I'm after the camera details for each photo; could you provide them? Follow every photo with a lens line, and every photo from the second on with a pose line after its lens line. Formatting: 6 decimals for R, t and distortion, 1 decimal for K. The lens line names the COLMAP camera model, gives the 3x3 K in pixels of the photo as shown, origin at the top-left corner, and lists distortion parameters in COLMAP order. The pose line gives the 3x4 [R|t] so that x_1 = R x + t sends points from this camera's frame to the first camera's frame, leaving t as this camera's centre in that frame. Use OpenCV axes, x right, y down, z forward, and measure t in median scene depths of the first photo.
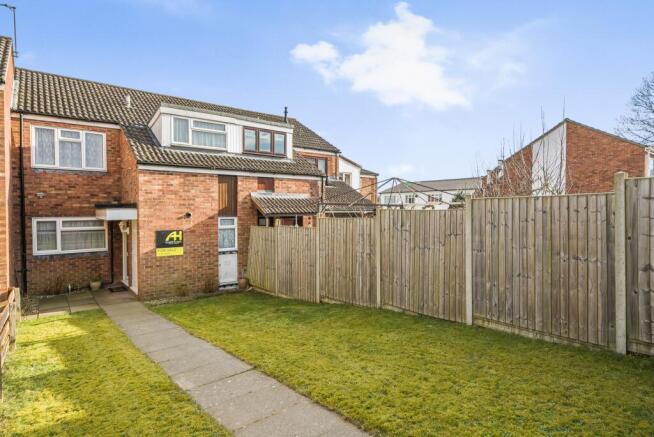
lens RADIAL K [[361.4, 0, 327.6], [0, 361.4, 216.0], [0, 0, 1]] dist [0.002053, 0.001238]
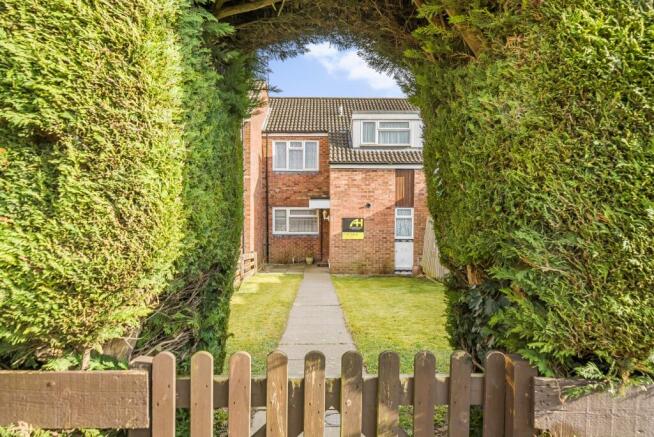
lens RADIAL K [[413.9, 0, 327.1], [0, 413.9, 218.5], [0, 0, 1]] dist [-0.001148, -0.000003]
pose [[0.794983, 0.019807, -0.606308, 0.303330], [-0.016240, 0.999803, 0.011369, 0.025754], [0.606414, 0.000808, 0.795148, -0.132289]]
